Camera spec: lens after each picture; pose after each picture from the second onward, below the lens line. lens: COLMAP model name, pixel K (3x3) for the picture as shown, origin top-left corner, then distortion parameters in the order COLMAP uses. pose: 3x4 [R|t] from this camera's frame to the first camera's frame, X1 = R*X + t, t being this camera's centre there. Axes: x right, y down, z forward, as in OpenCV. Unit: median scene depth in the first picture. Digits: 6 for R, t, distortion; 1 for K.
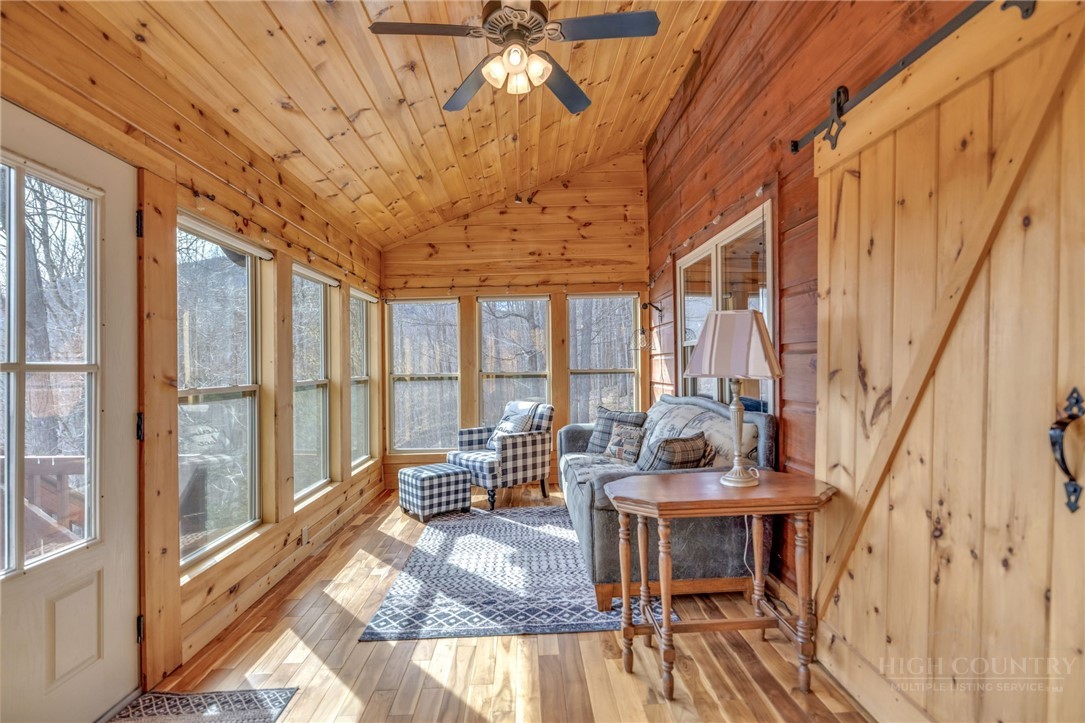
lens RADIAL K [[510.1, 0, 544.4], [0, 510.1, 366.4], [0, 0, 1]] dist [0.000818, 0.000088]
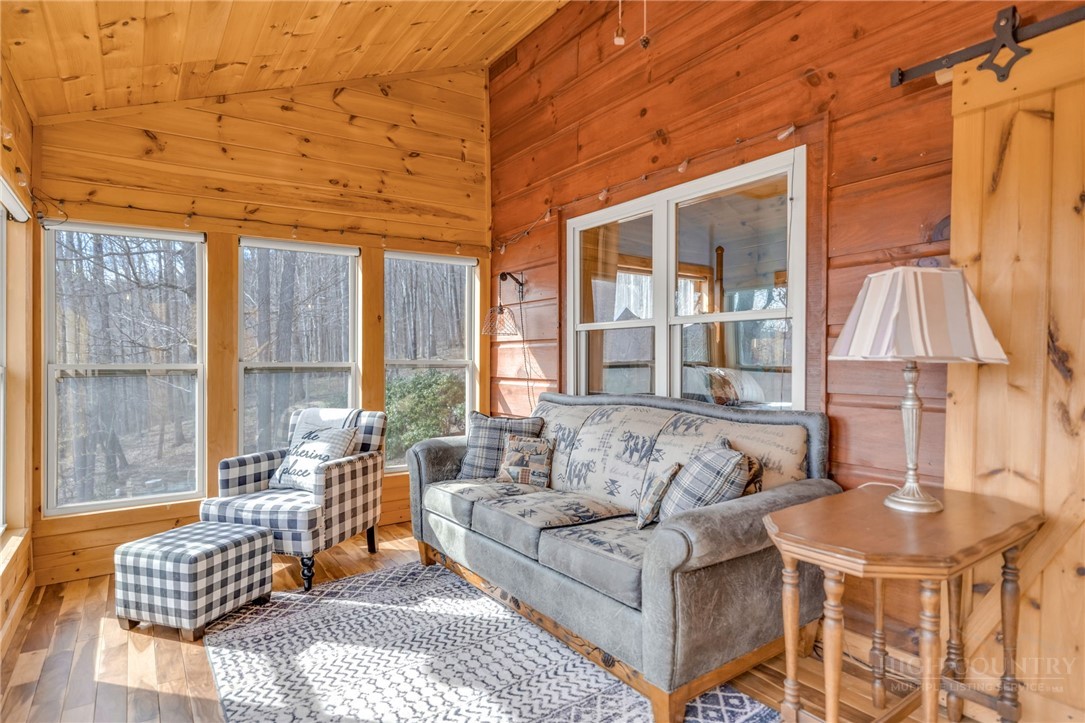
lens RADIAL K [[584.3, 0, 542.4], [0, 584.3, 362.6], [0, 0, 1]] dist [0.005961, -0.000832]
pose [[0.842146, 0.012702, 0.539100, -0.238854], [-0.010736, 0.999919, -0.006788, 0.015572], [-0.539143, -0.000072, 0.842215, 0.265911]]
